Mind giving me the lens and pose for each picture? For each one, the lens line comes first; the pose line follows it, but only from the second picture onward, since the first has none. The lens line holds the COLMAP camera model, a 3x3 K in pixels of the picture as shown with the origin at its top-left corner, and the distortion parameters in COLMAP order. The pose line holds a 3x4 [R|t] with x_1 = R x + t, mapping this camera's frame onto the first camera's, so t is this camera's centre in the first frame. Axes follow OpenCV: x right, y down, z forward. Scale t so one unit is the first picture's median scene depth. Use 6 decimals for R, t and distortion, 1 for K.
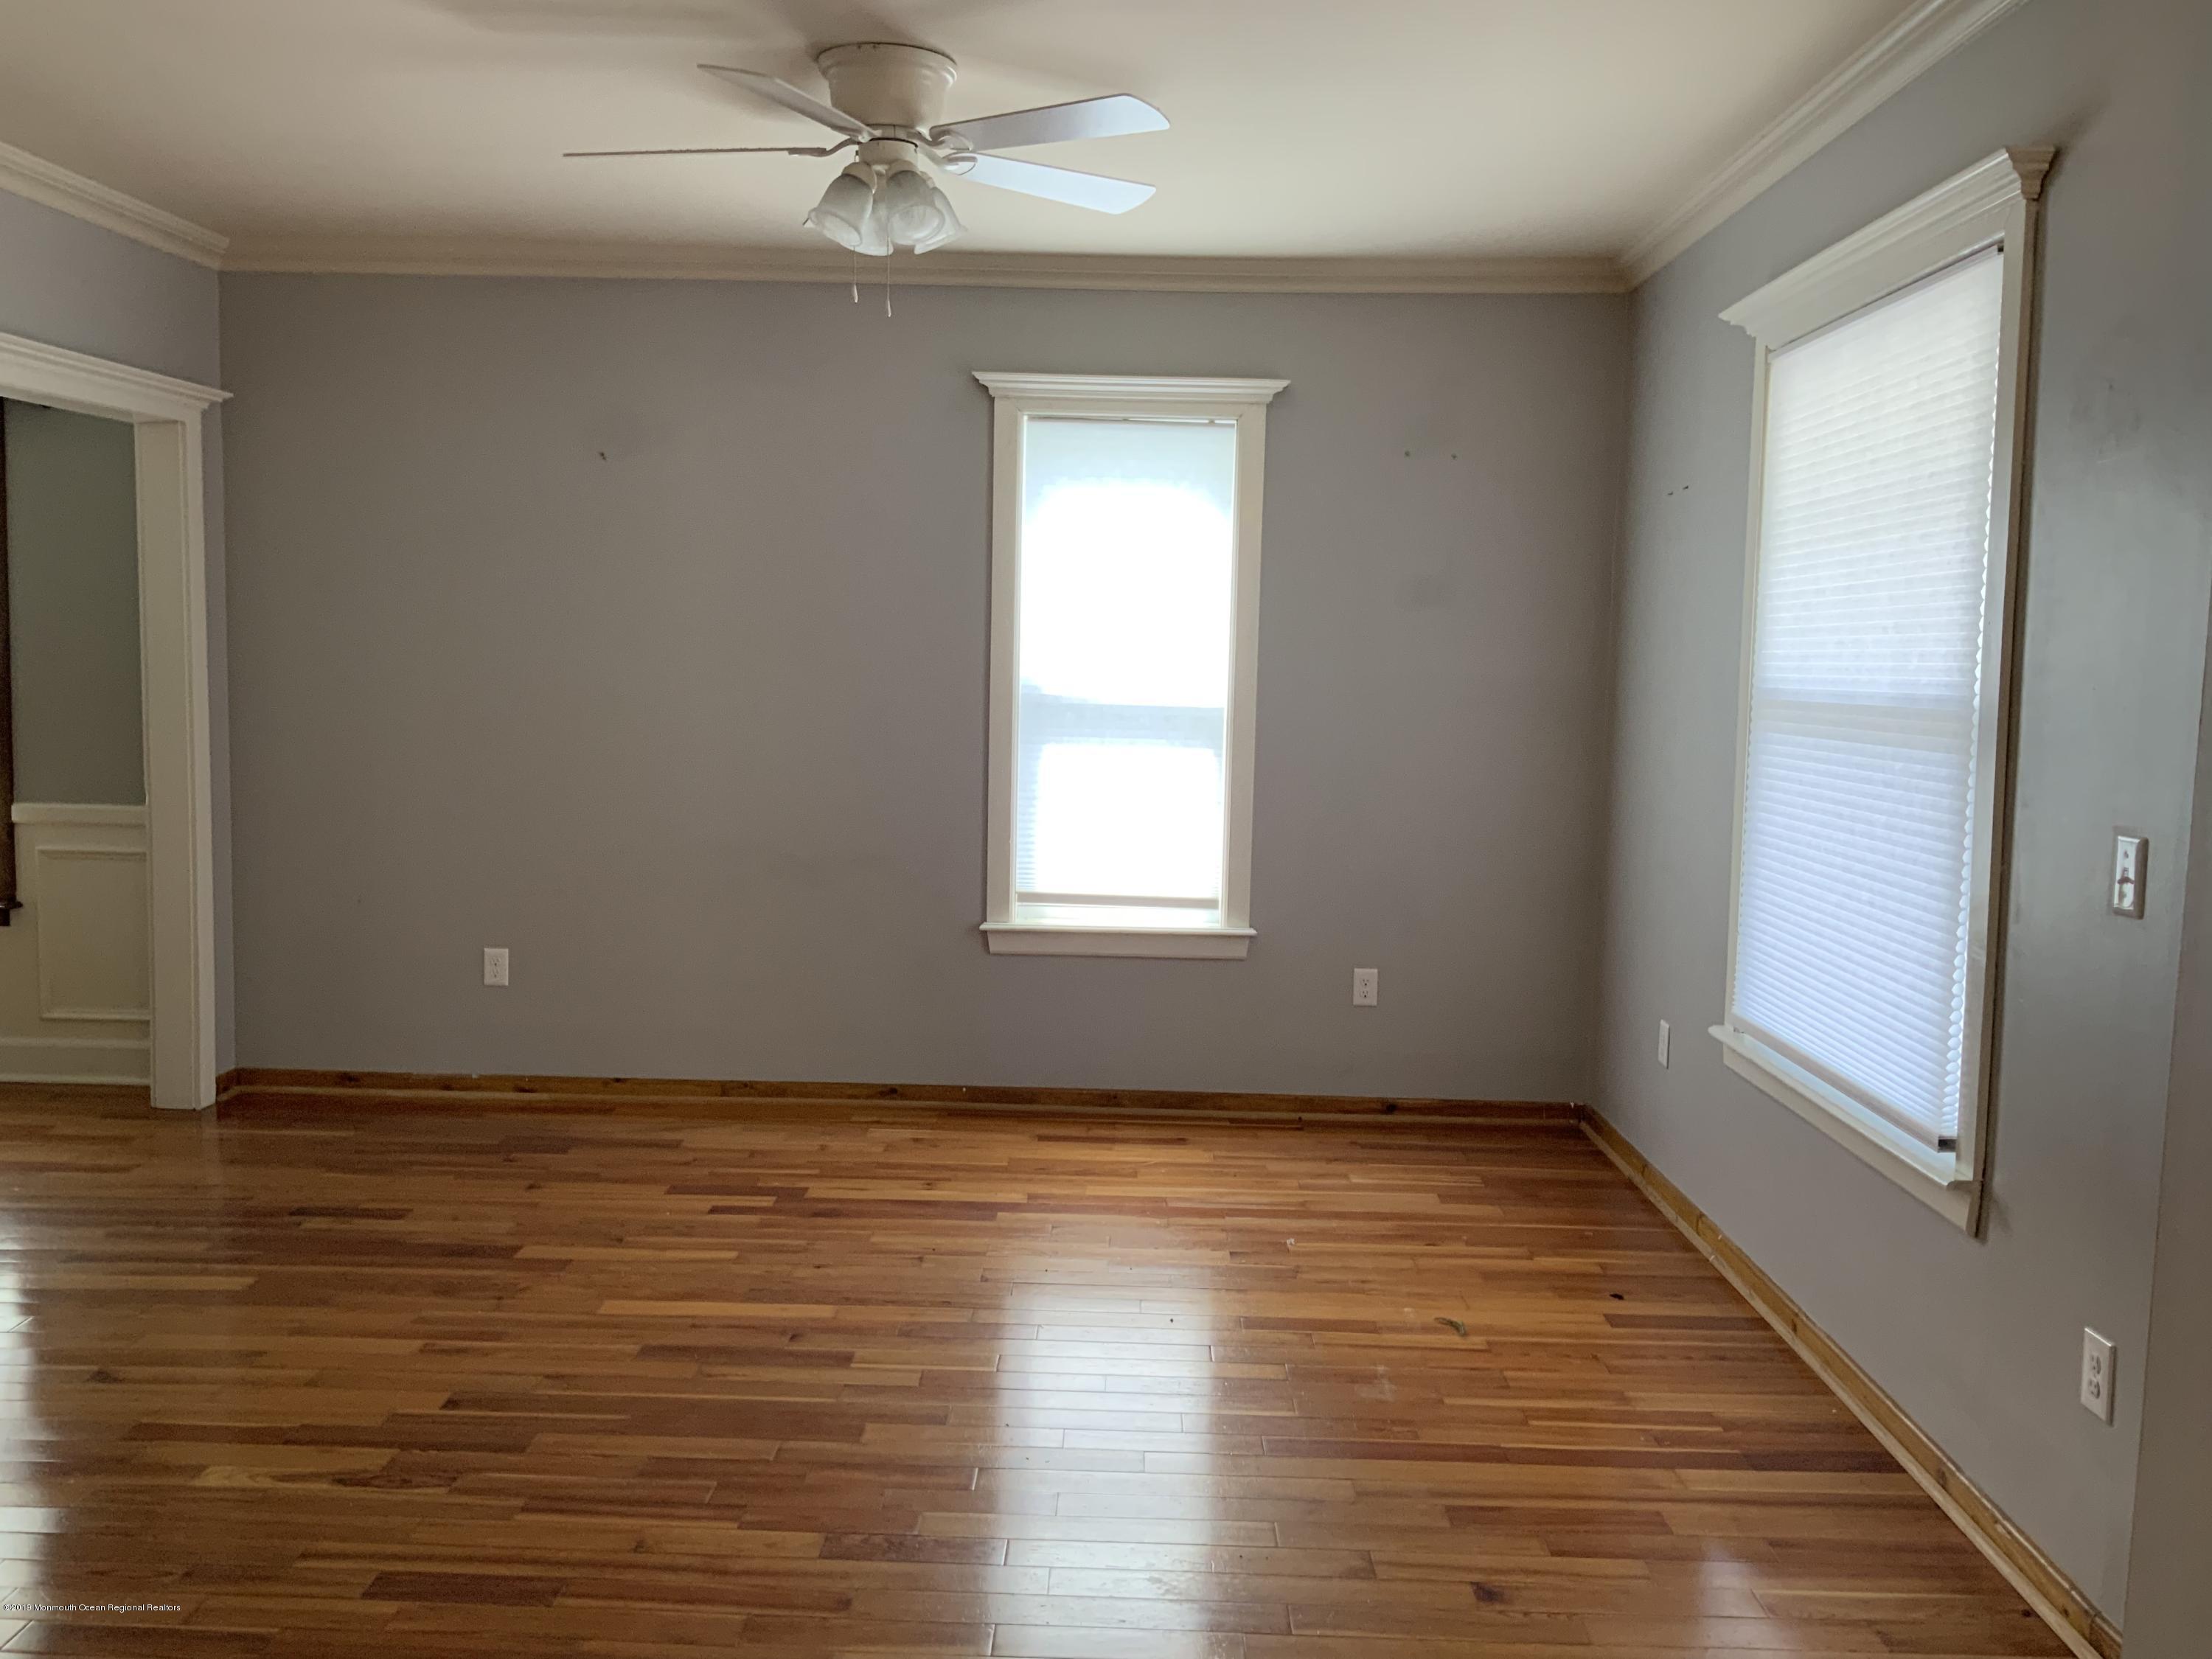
lens RADIAL K [[1791.1, 0, 1097.8], [0, 1791.1, 836.0], [0, 0, 1]] dist [0.070583, -0.135736]
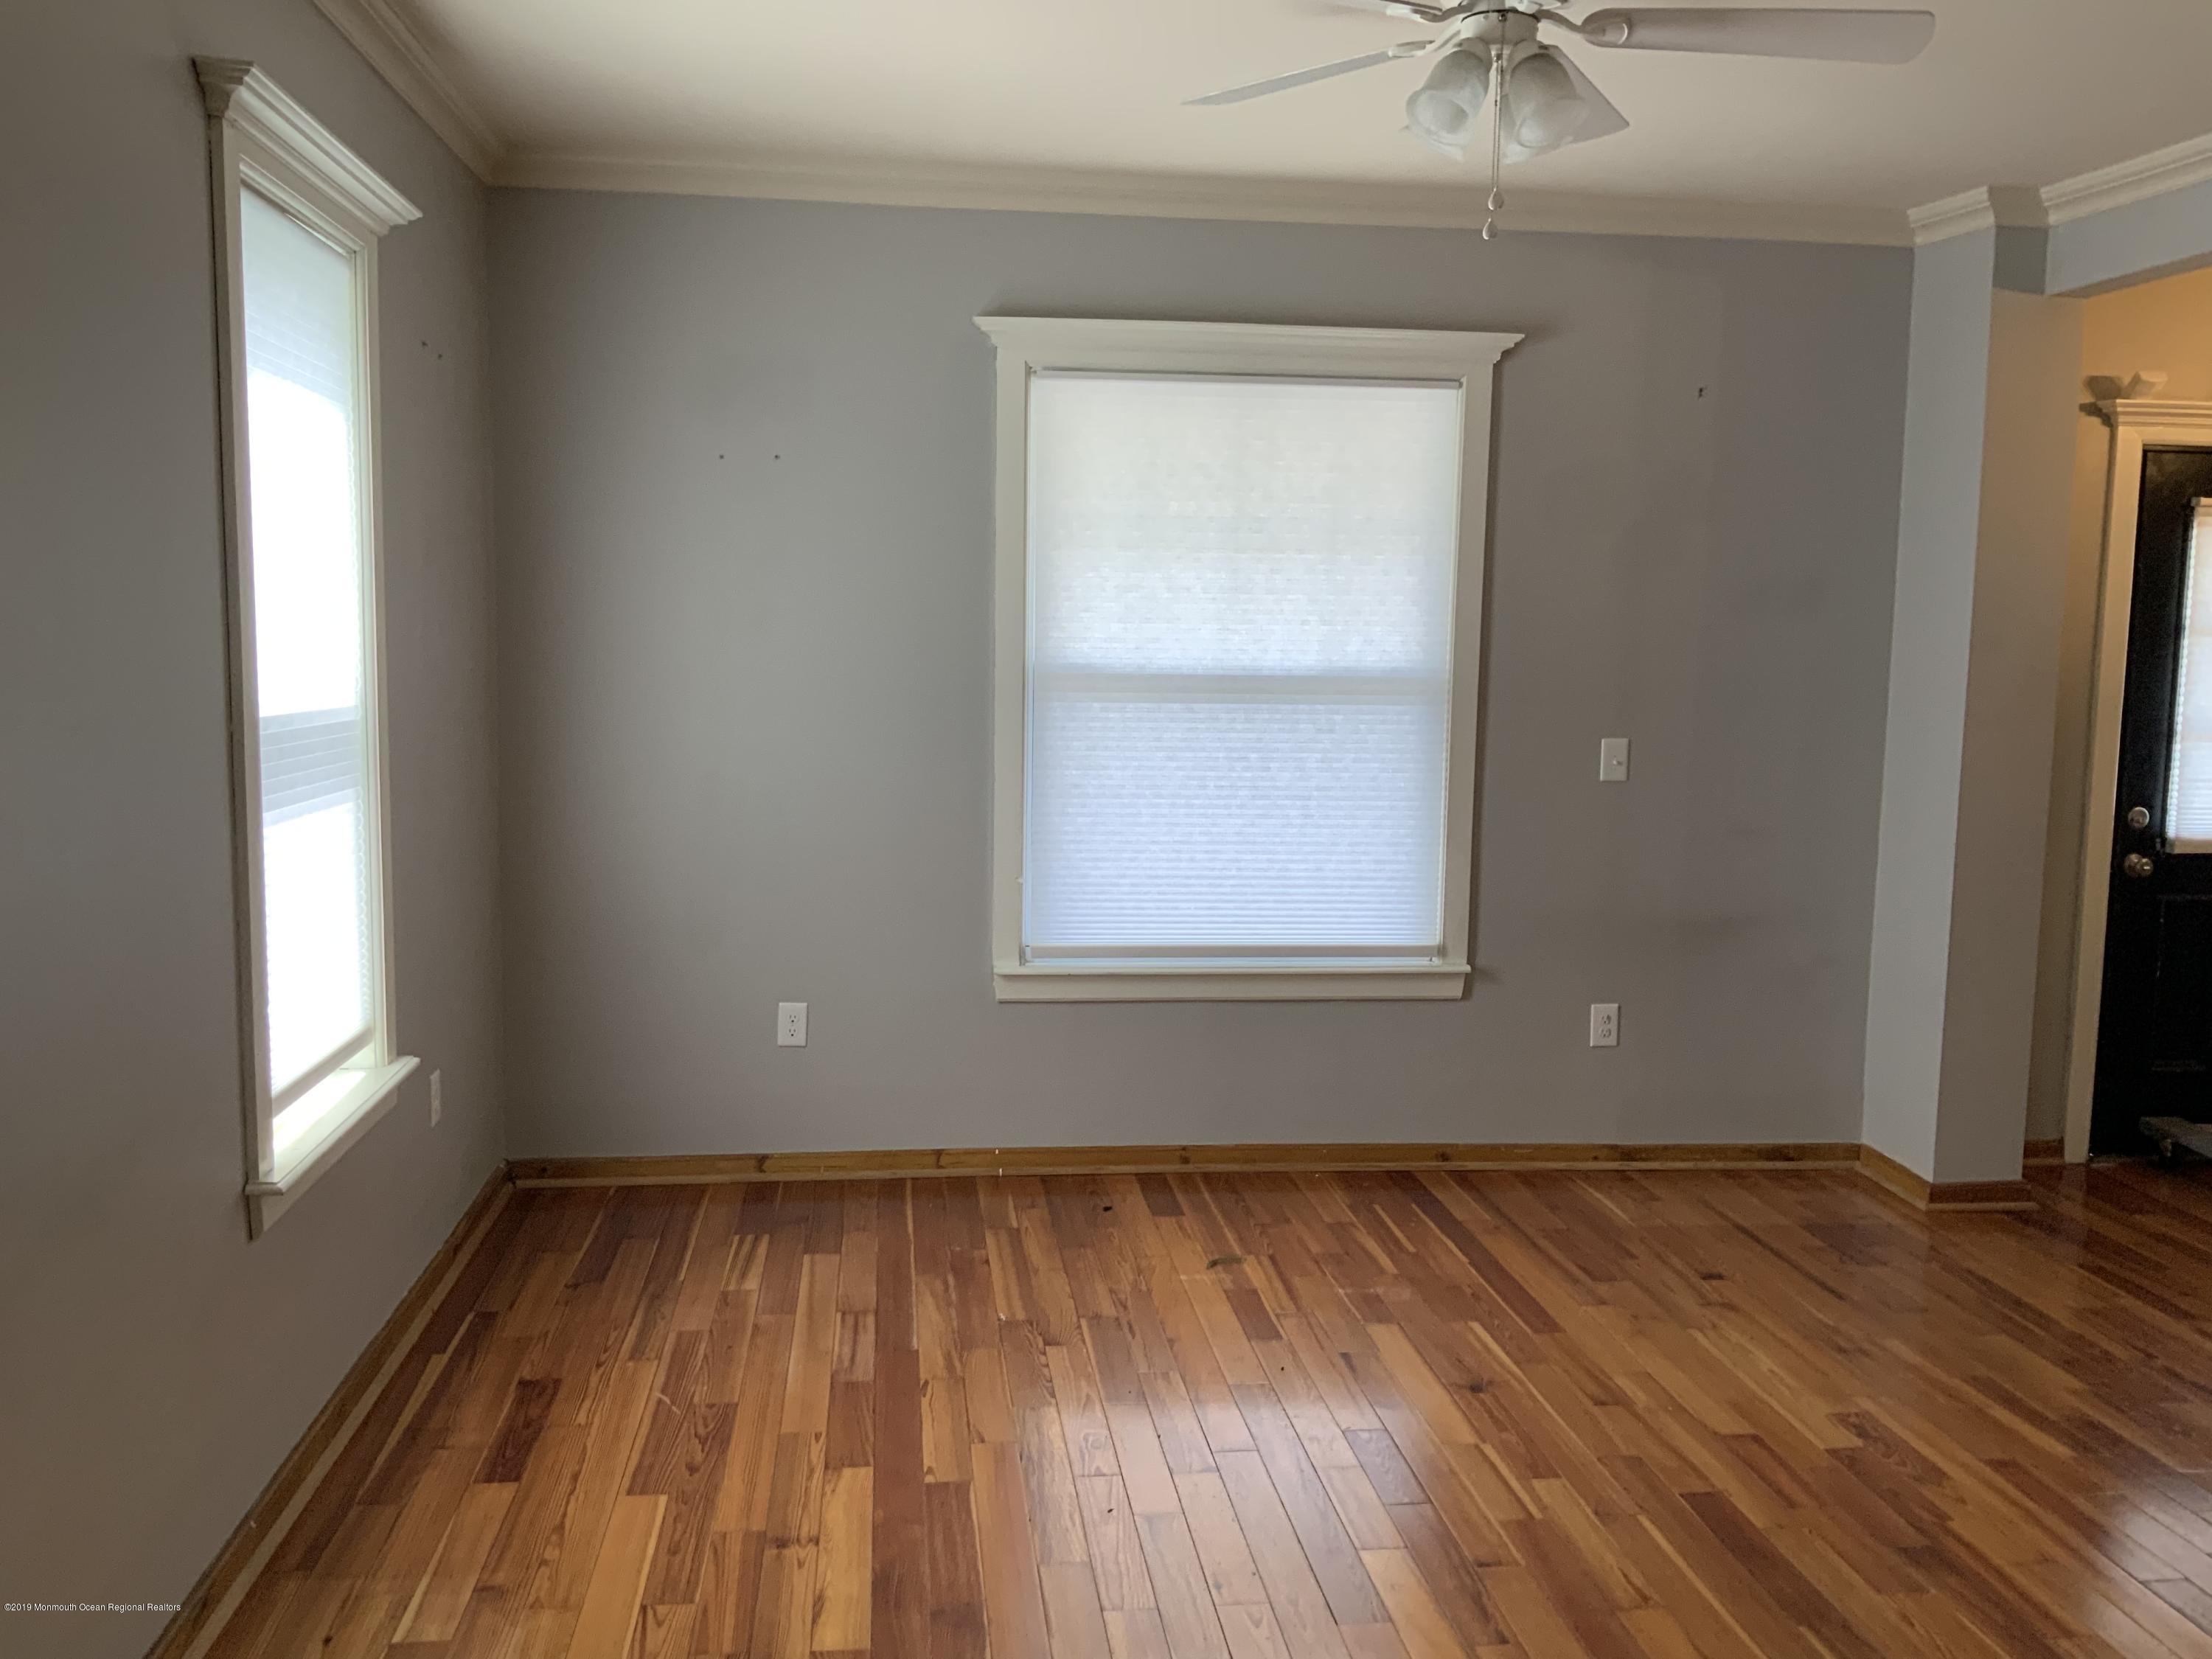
lens RADIAL K [[1791.1, 0, 1097.8], [0, 1791.1, 836.0], [0, 0, 1]] dist [0.070583, -0.135736]
pose [[-0.154694, -0.099740, 0.982915, -0.700294], [0.088144, 0.989530, 0.114283, -0.083111], [-0.984023, 0.104317, -0.144283, 1.076871]]
